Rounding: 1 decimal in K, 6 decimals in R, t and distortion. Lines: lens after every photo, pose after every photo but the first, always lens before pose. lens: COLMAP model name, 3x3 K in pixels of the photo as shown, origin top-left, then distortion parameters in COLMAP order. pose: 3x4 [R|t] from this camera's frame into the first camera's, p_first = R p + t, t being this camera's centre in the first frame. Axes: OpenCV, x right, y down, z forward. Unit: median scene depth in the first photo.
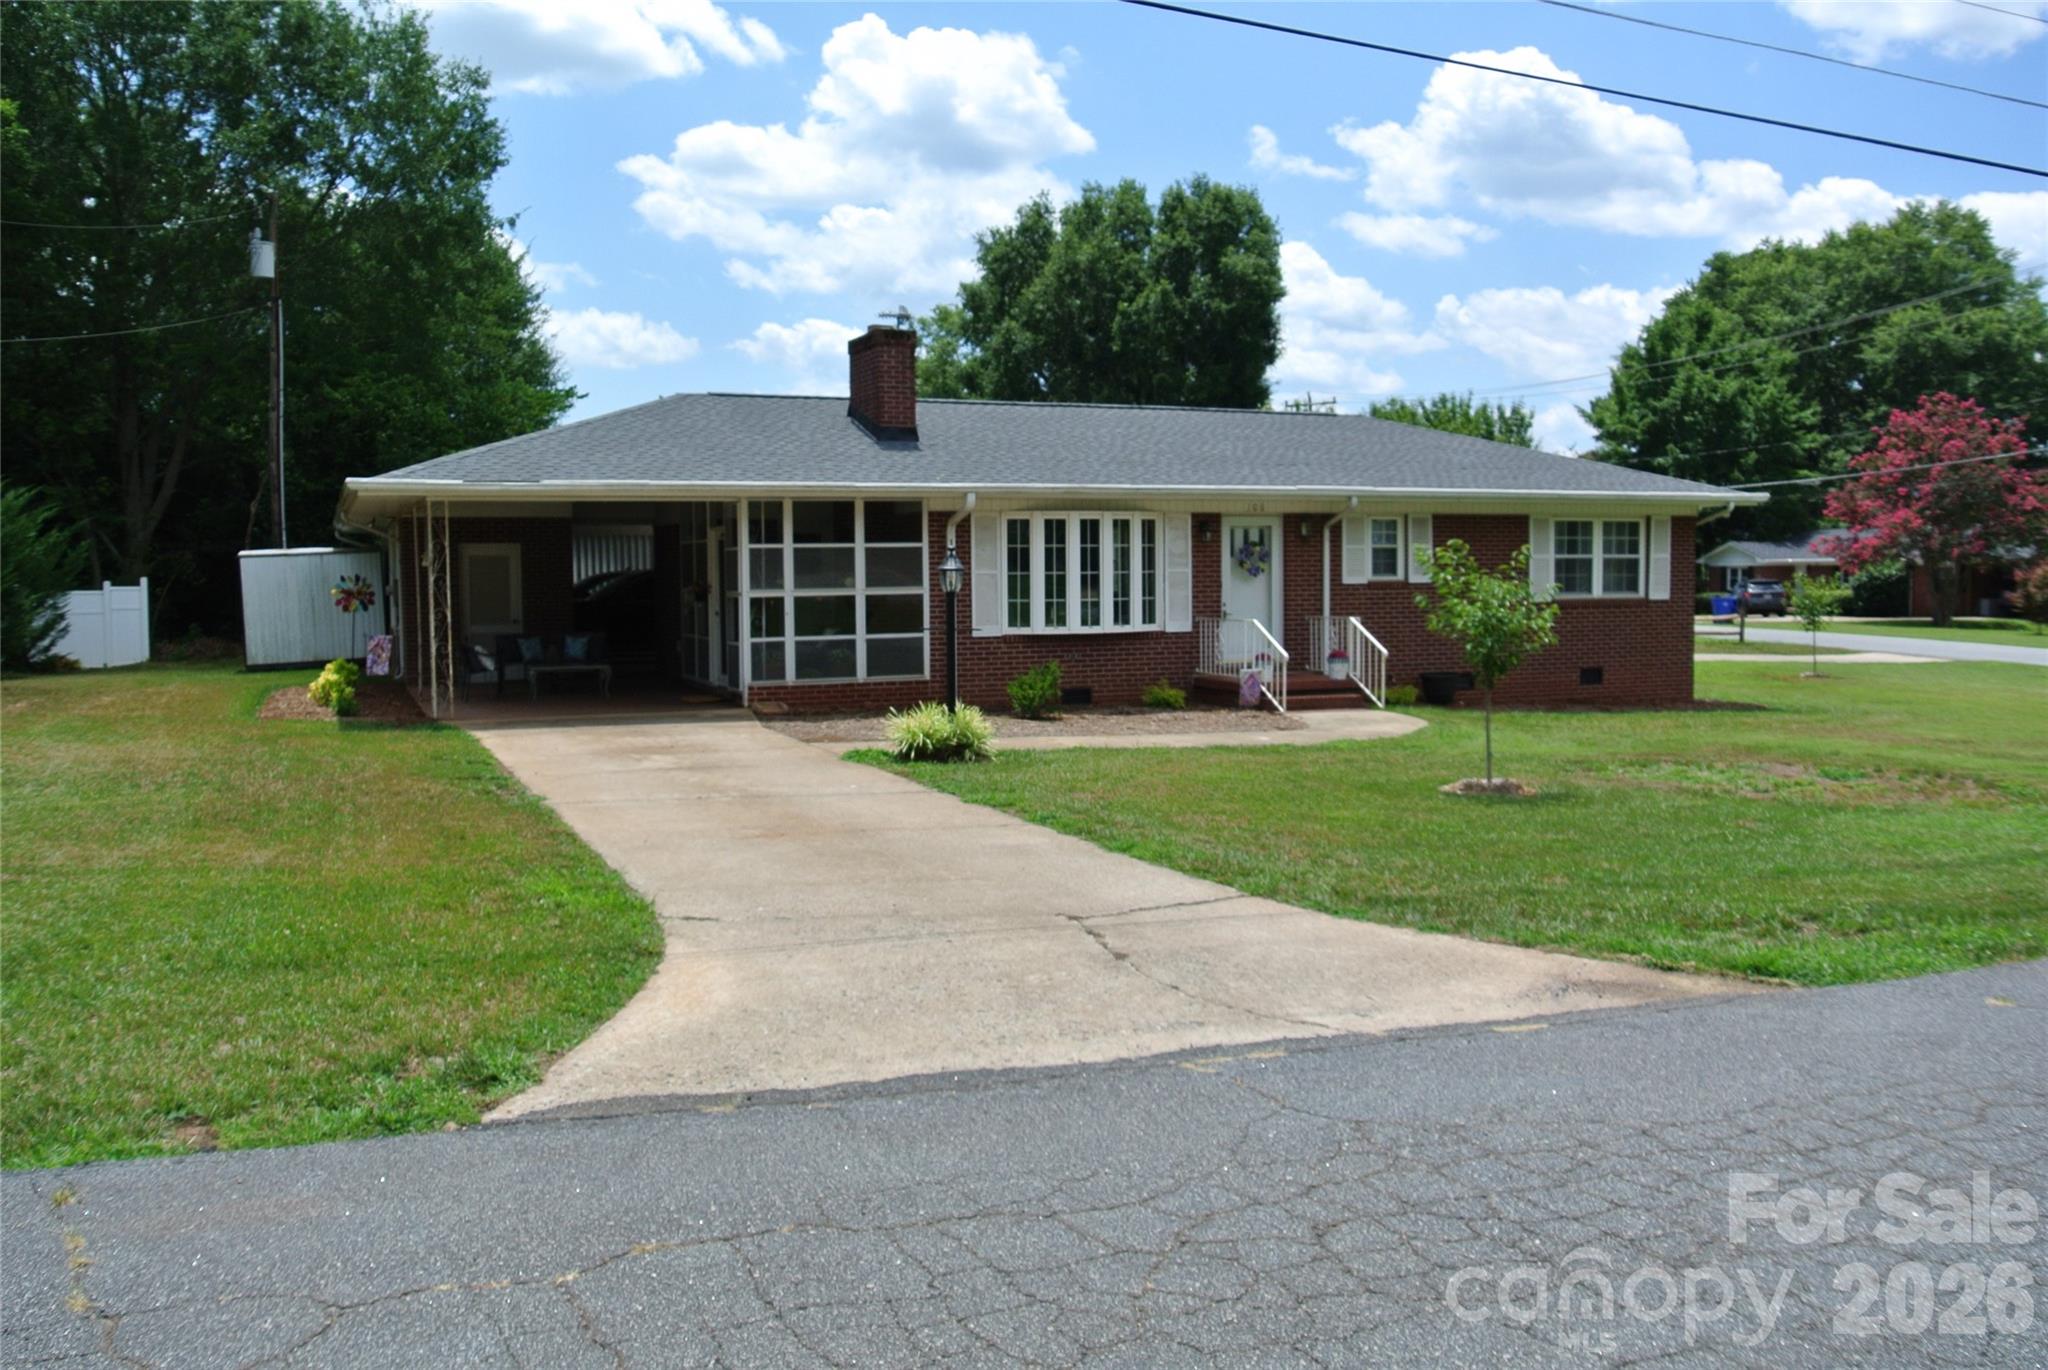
lens RADIAL K [[1700.1, 0, 1018.2], [0, 1700.1, 668.5], [0, 0, 1]] dist [-0.082840, 0.039000]
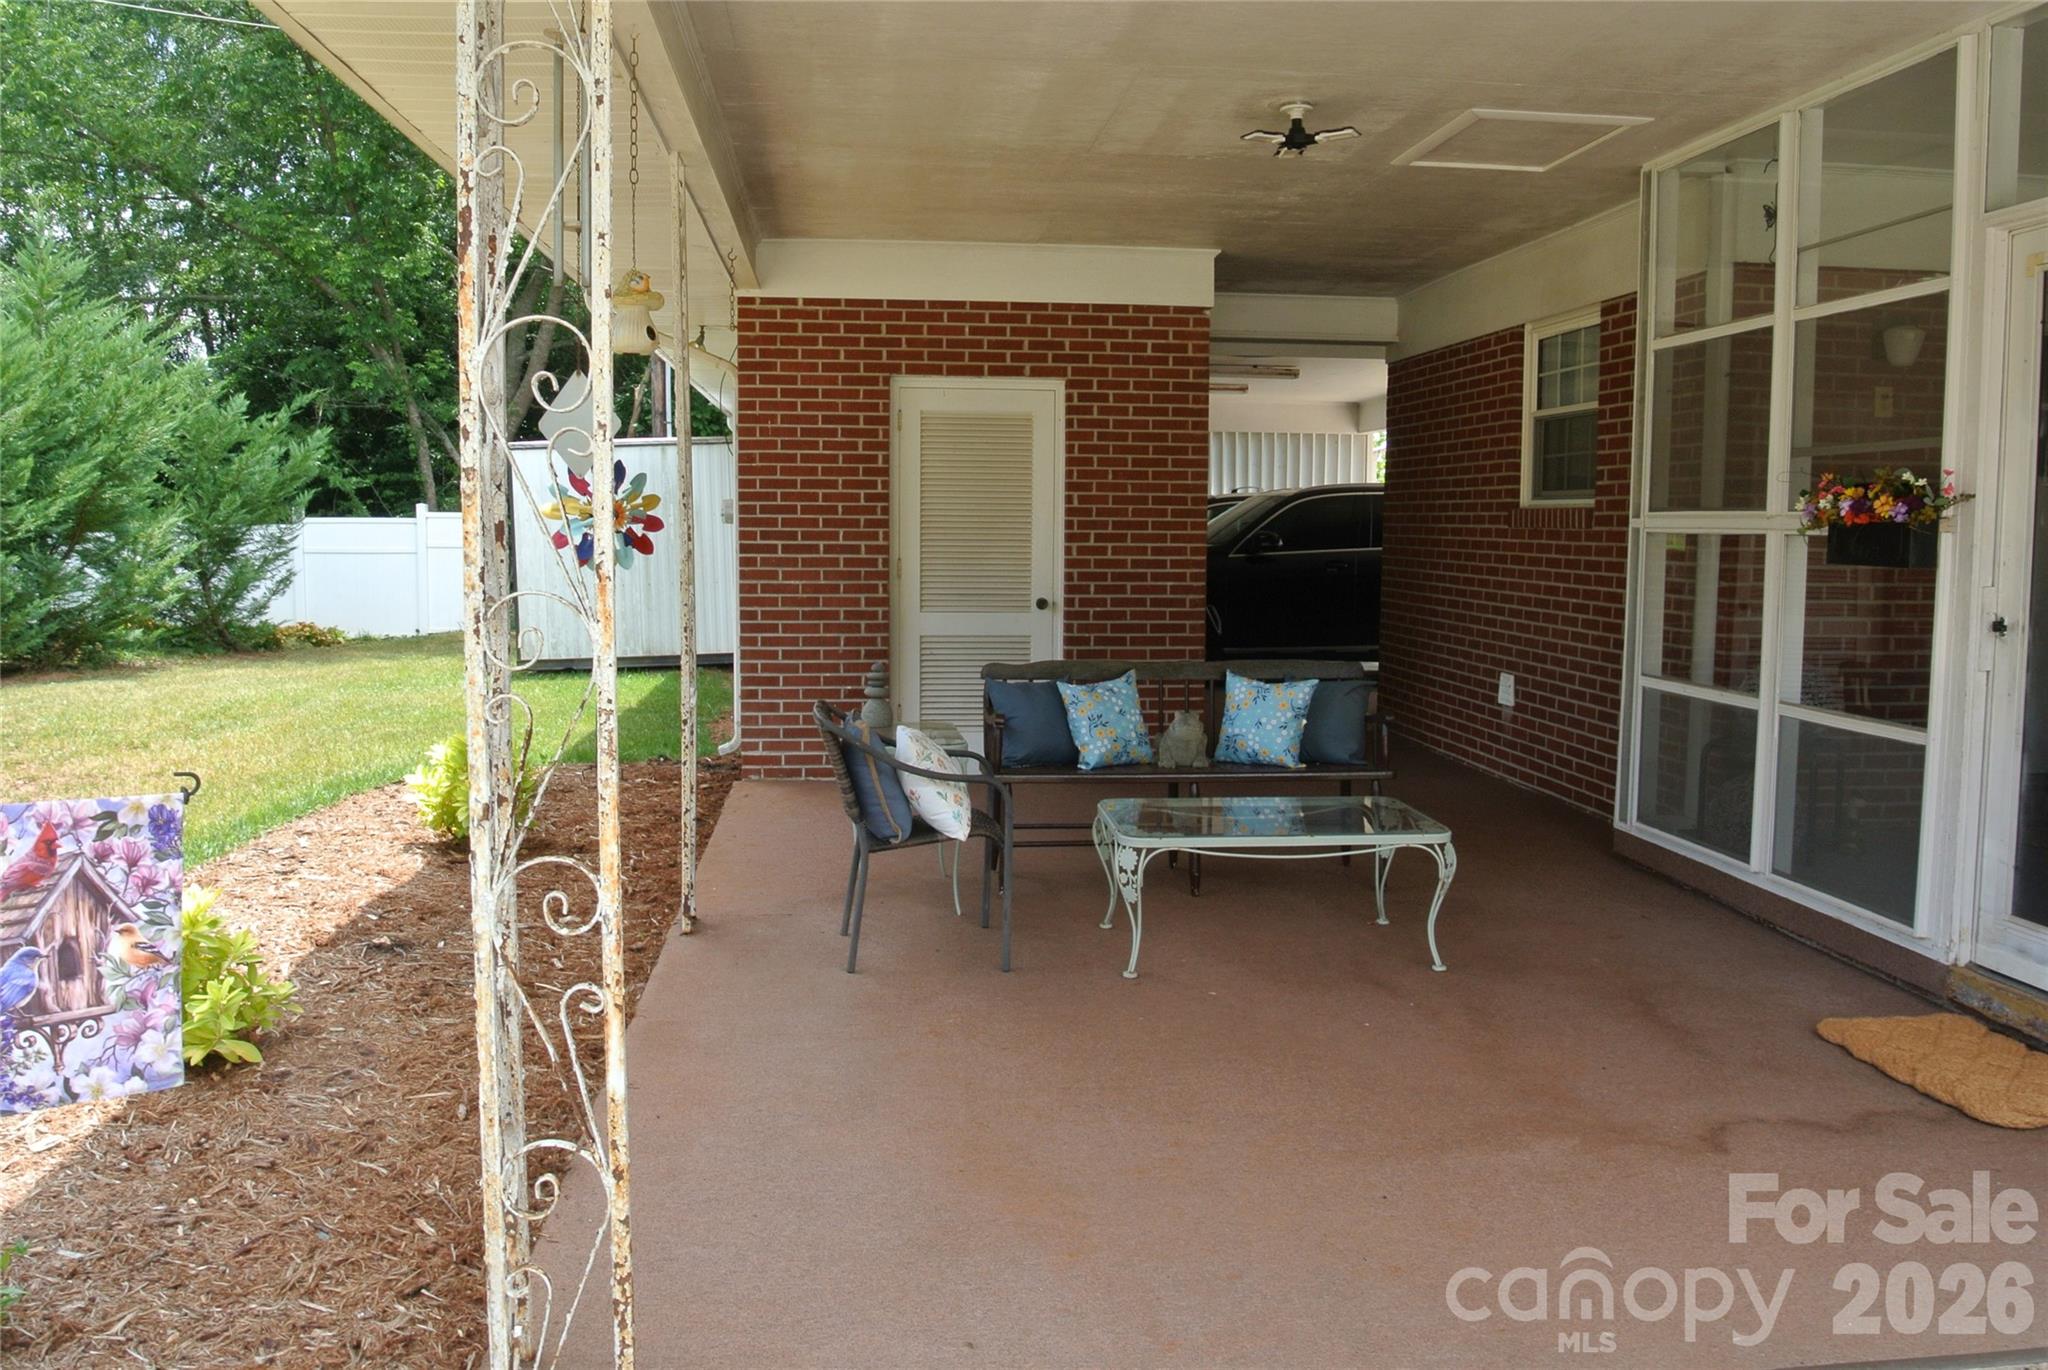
lens RADIAL K [[1587.6, 0, 1014.1], [0, 1587.6, 663.7], [0, 0, 1]] dist [-0.089137, 0.039236]
pose [[0.957983, 0.041146, -0.283858, -0.235498], [-0.032663, 0.998869, 0.034553, -0.029936], [0.284959, -0.023830, 0.958244, 0.766914]]
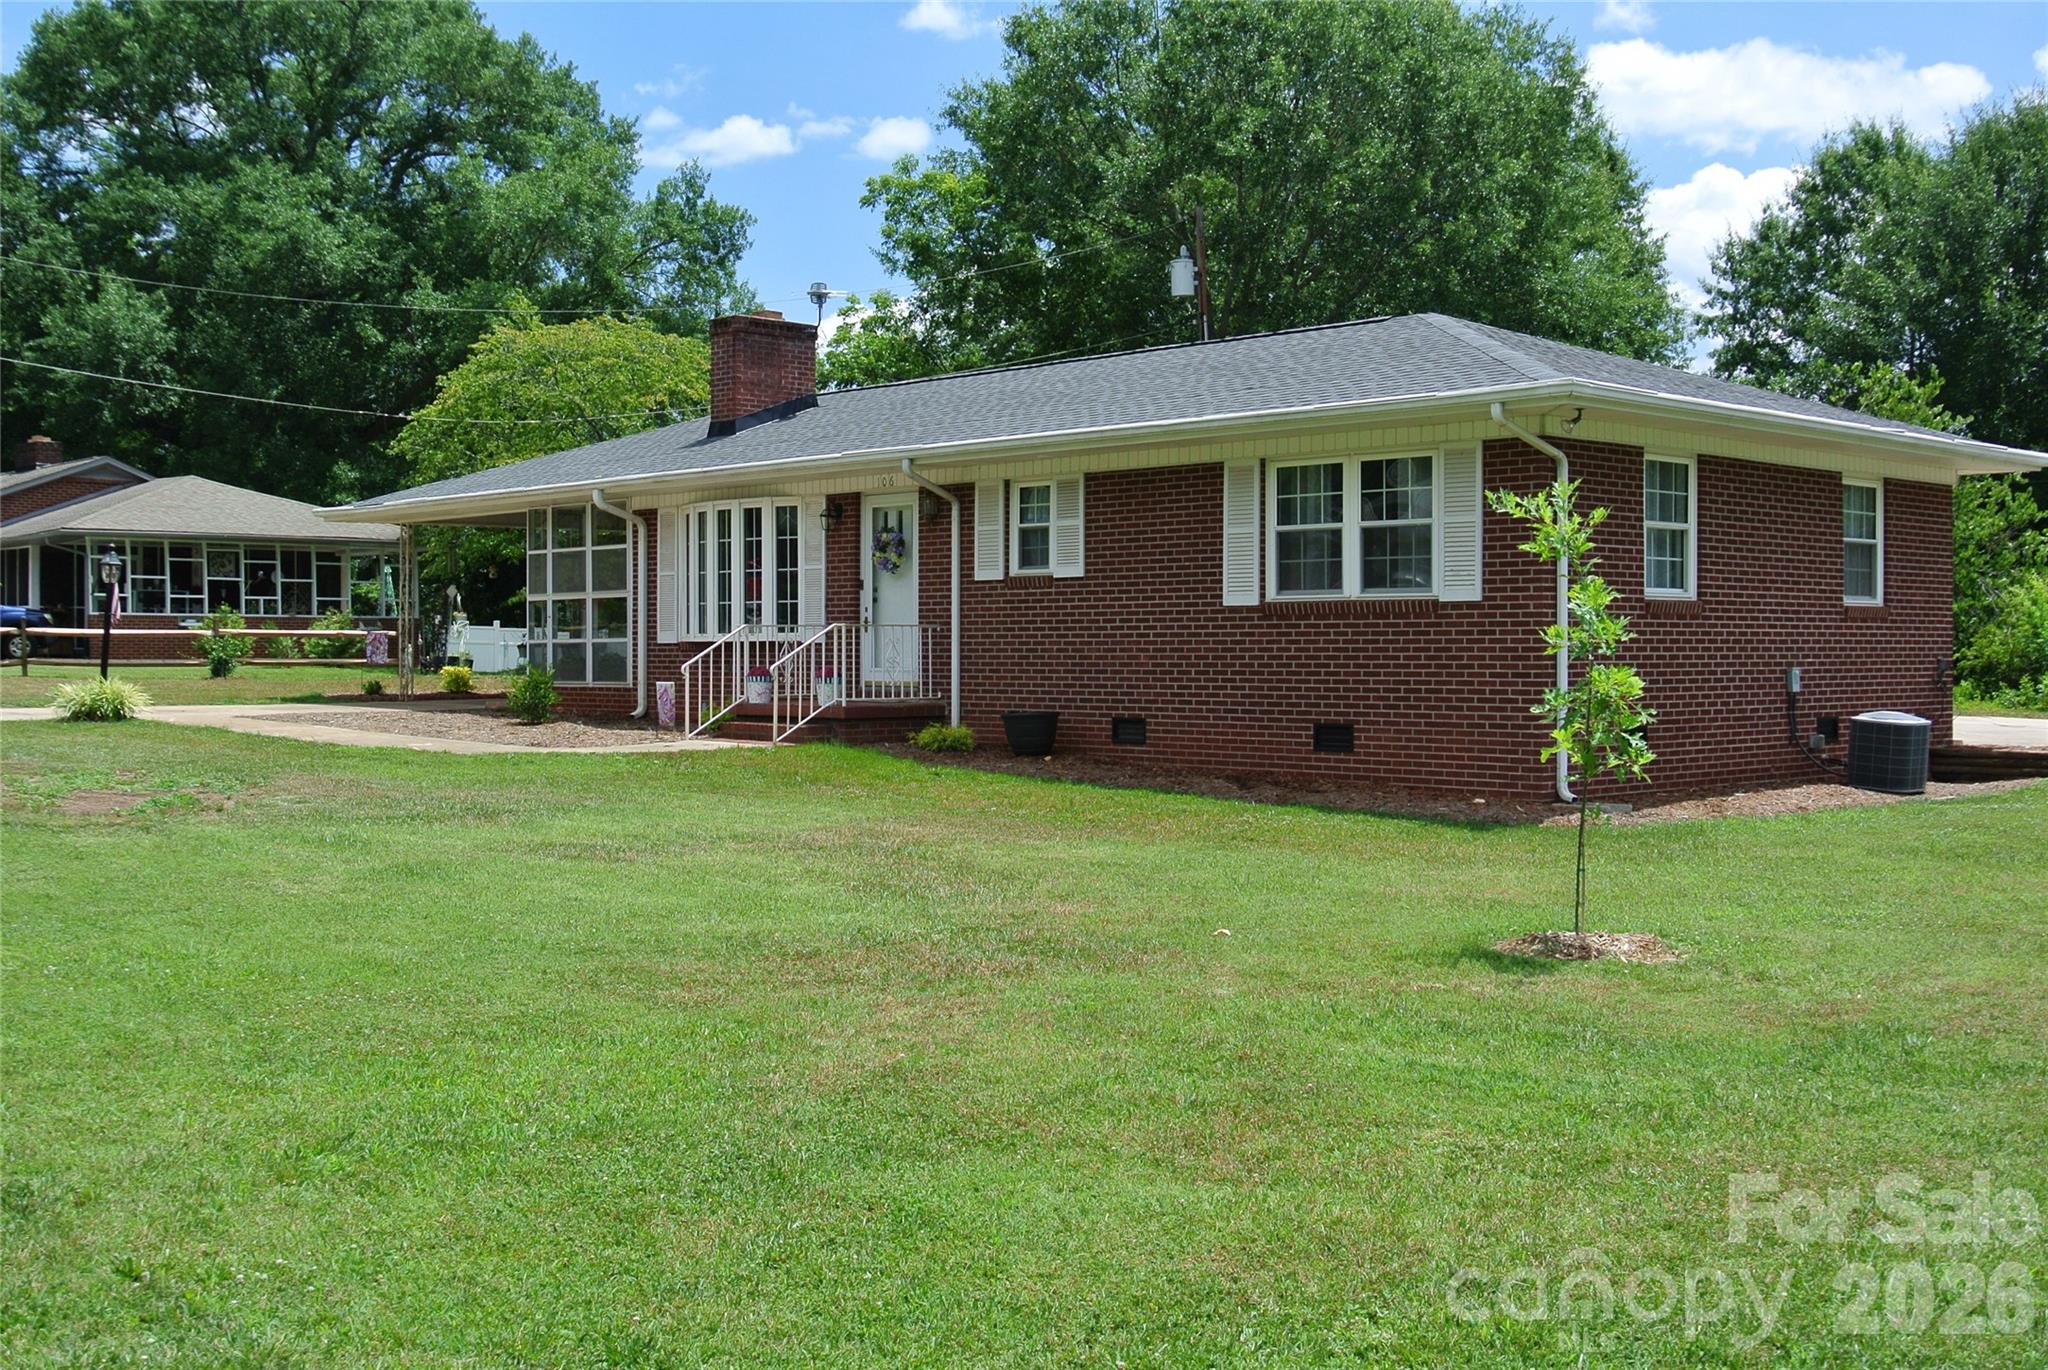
lens RADIAL K [[2212.6, 0, 1005.7], [0, 2212.6, 656.5], [0, 0, 1]] dist [-0.050540, -0.004868]
pose [[0.354429, 0.011960, -0.935007, 1.125381], [-0.057589, 0.998299, -0.009060, -0.010972], [0.933308, 0.057057, 0.354515, 0.721150]]
